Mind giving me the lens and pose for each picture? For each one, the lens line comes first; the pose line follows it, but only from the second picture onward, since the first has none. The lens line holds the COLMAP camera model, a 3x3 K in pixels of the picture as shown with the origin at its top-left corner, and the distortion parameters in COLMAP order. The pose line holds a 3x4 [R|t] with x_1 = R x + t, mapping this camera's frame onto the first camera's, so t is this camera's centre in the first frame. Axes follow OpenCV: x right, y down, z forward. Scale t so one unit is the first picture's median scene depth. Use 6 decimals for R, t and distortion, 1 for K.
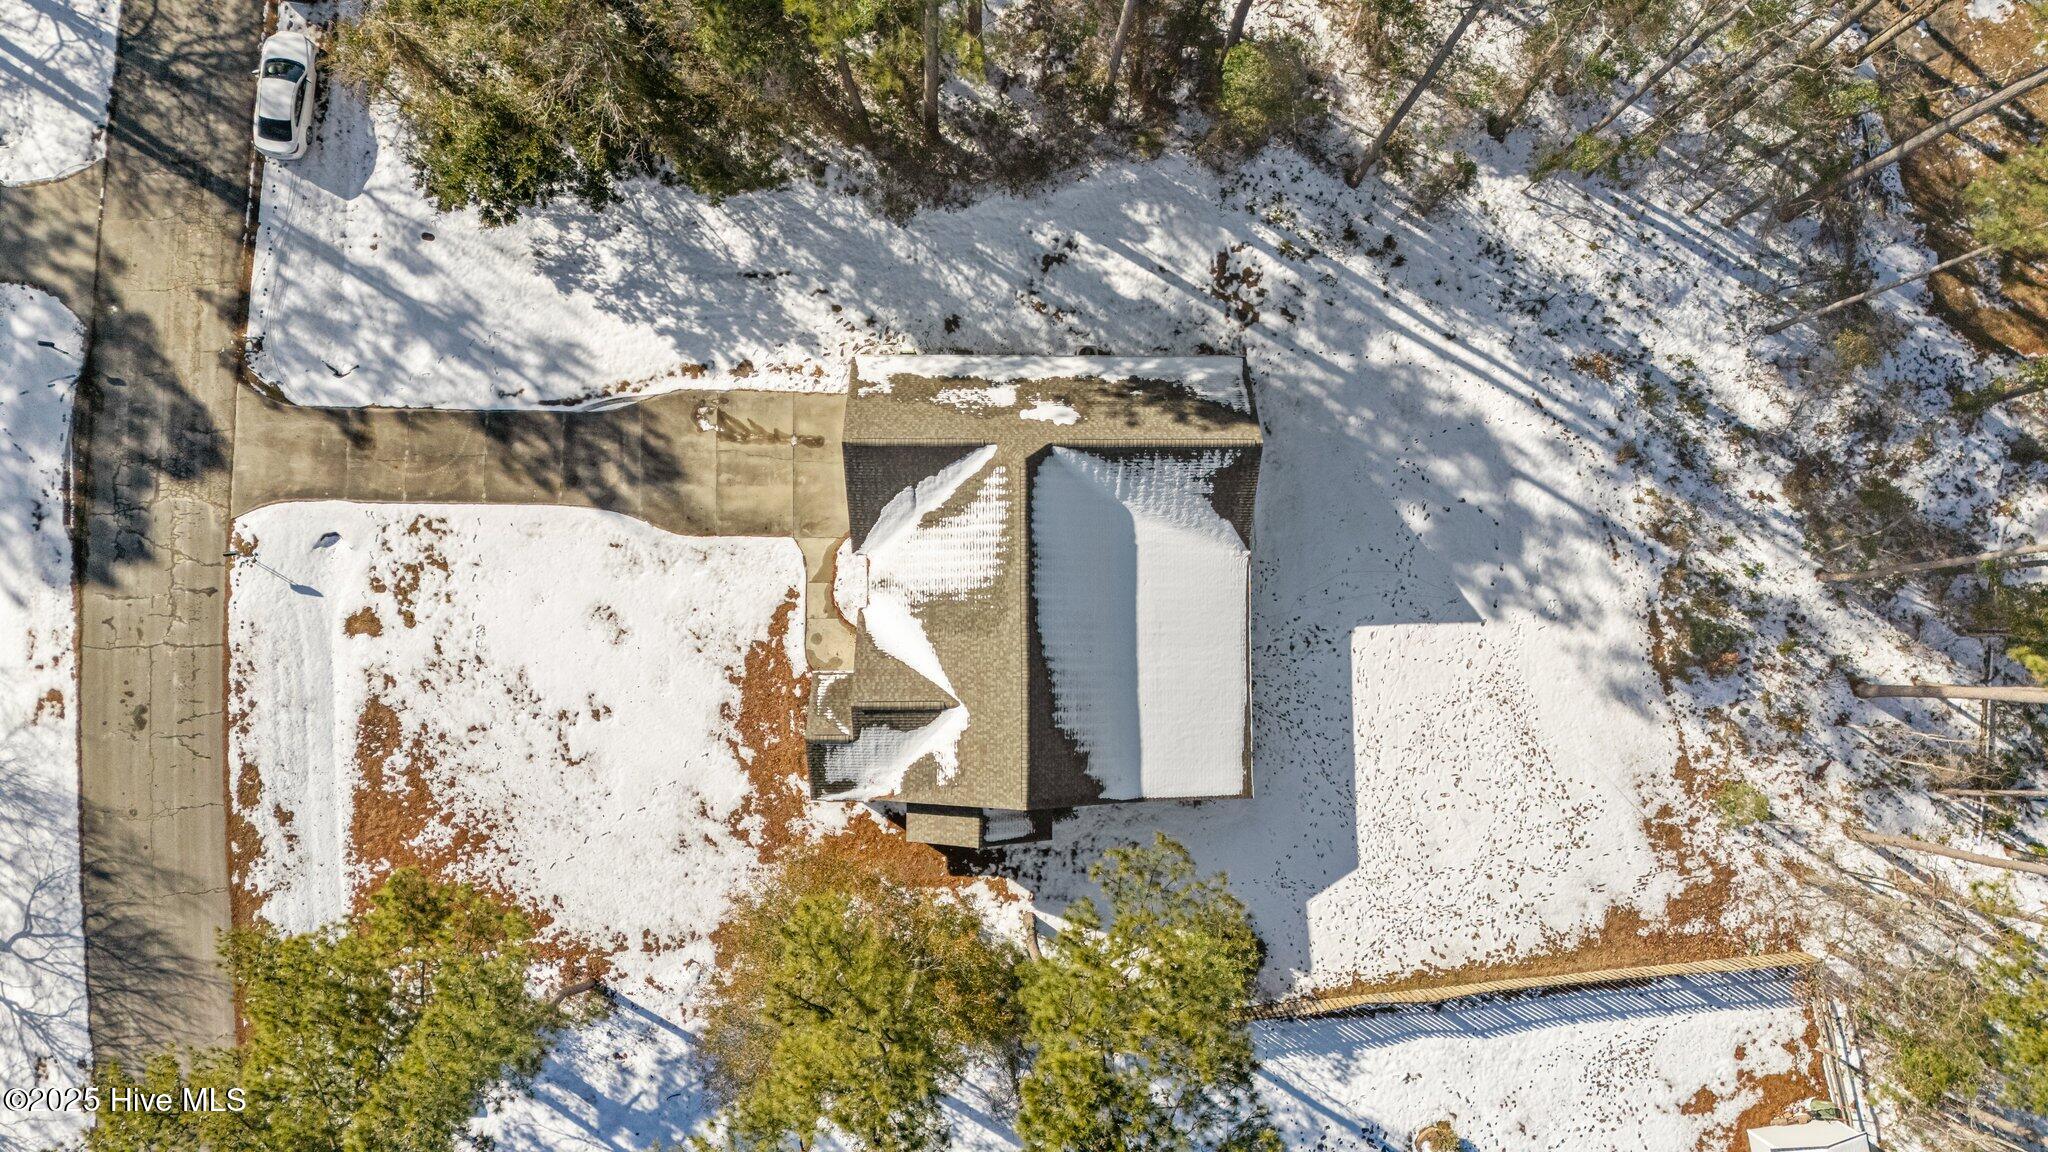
lens RADIAL K [[1480.7, 0, 1024.8], [0, 1480.7, 567.0], [0, 0, 1]] dist [0.120182, -0.129660]
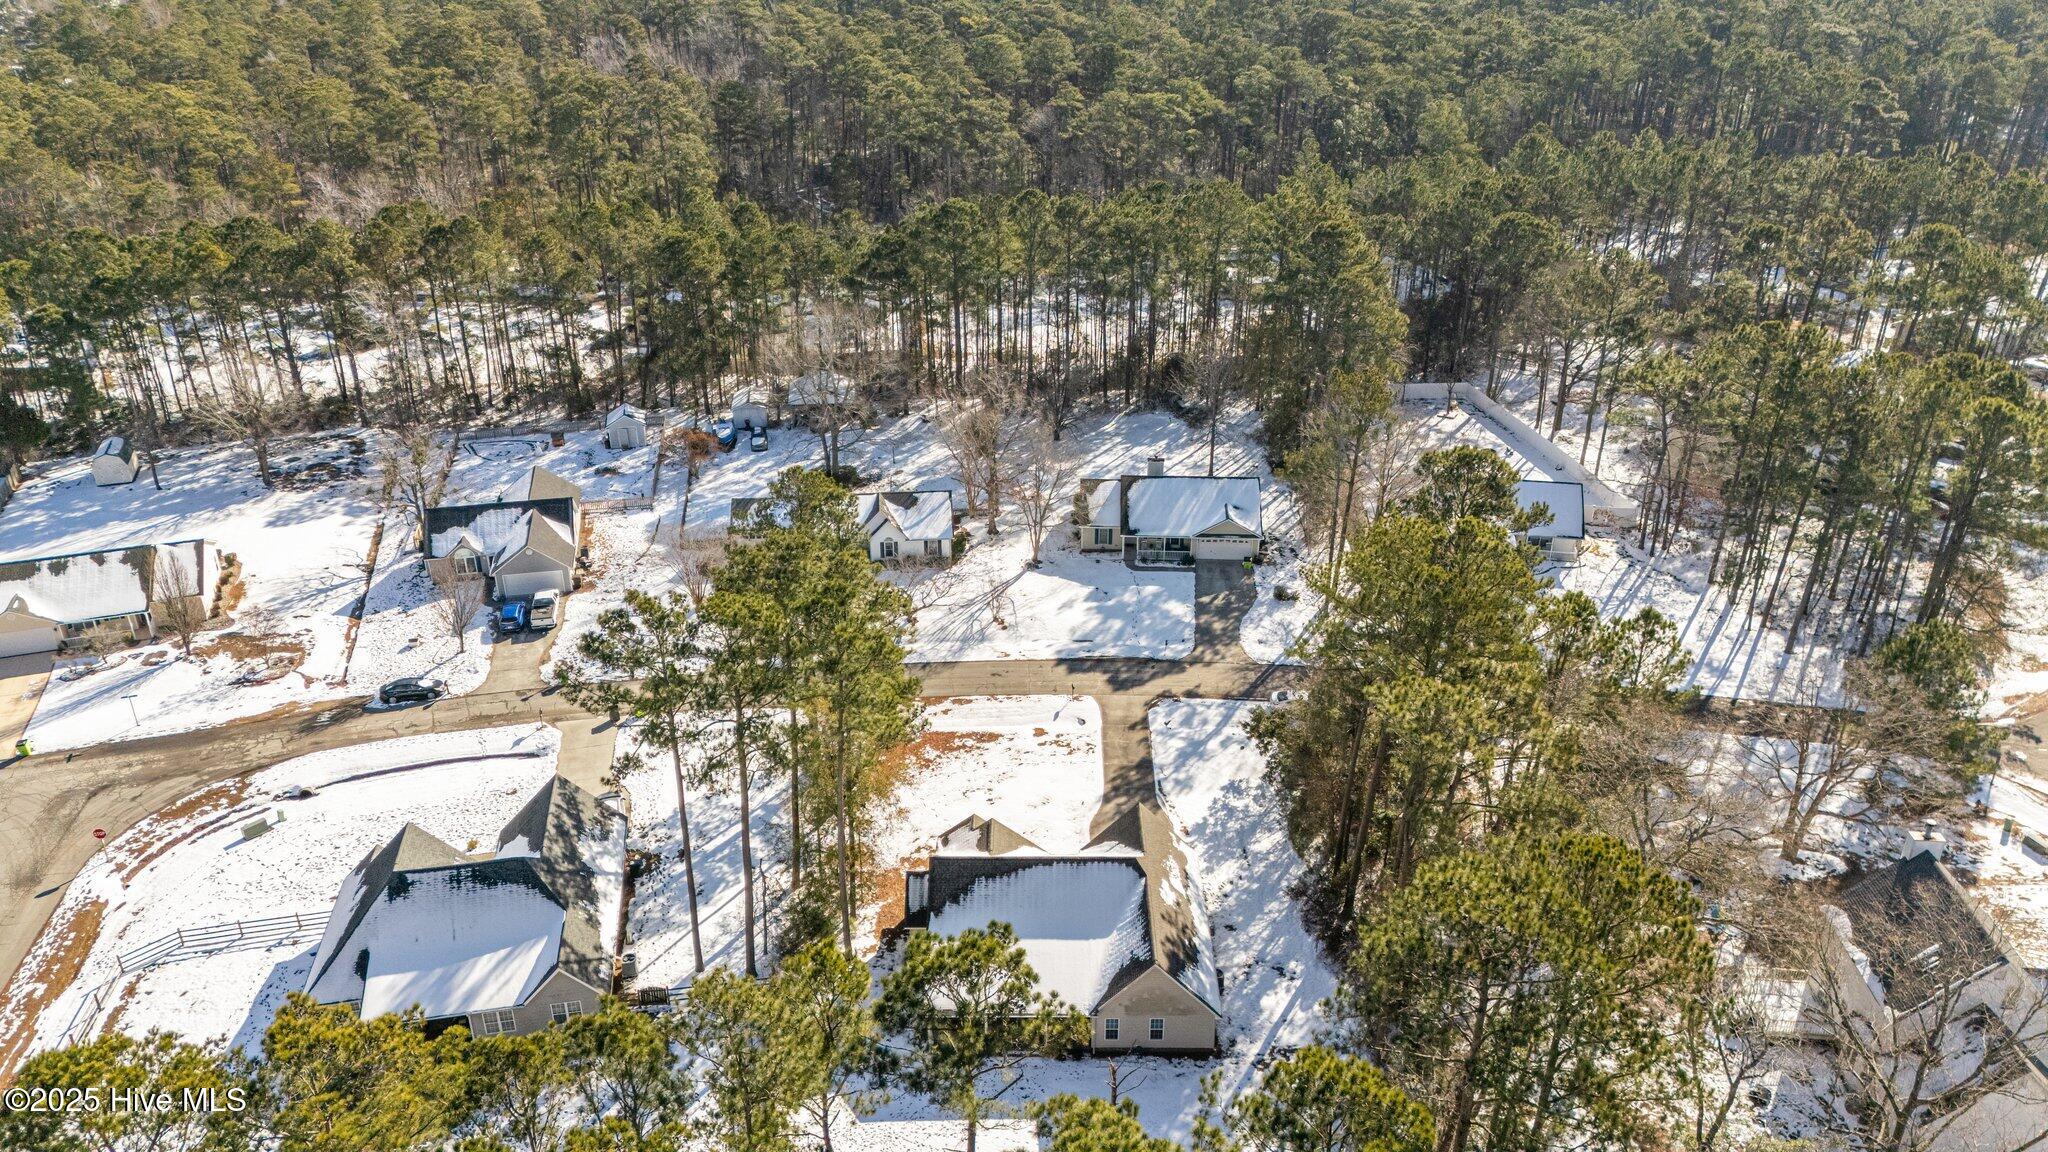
lens RADIAL K [[1488.3, 0, 1025.2], [0, 1488.3, 564.5], [0, 0, 1]] dist [0.084732, -0.081887]
pose [[-0.008330, 0.429646, -0.902959, 1.232496], [-0.998605, 0.043502, 0.029911, -0.011577], [0.052132, 0.901949, 0.428684, -0.036823]]
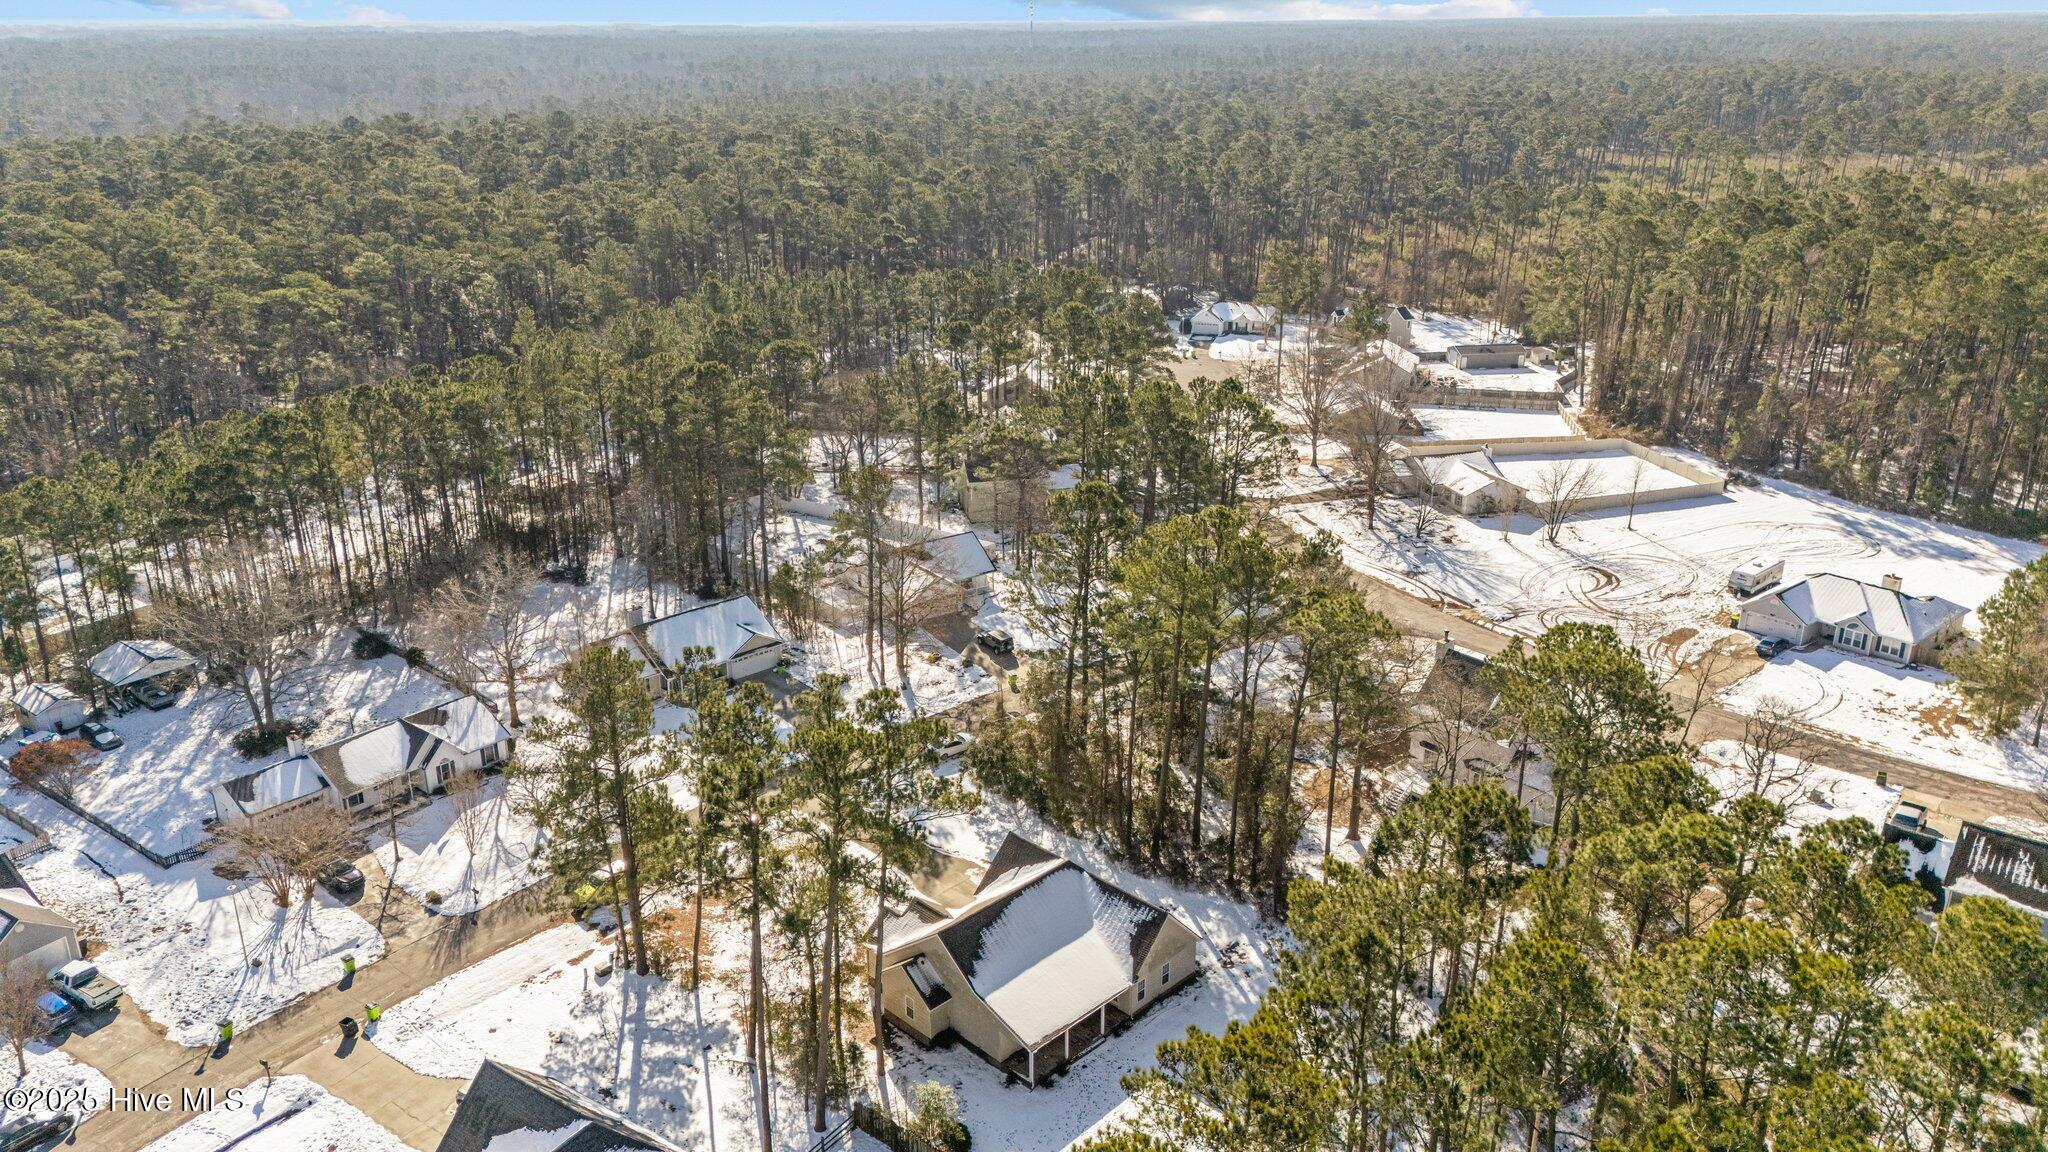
lens RADIAL K [[1488.3, 0, 1025.2], [0, 1488.3, 564.5], [0, 0, 1]] dist [0.084732, -0.081887]
pose [[0.707214, 0.225602, -0.670039, 1.053556], [-0.705335, 0.290144, -0.646776, 0.996148], [0.048494, 0.930011, 0.364319, -0.077007]]
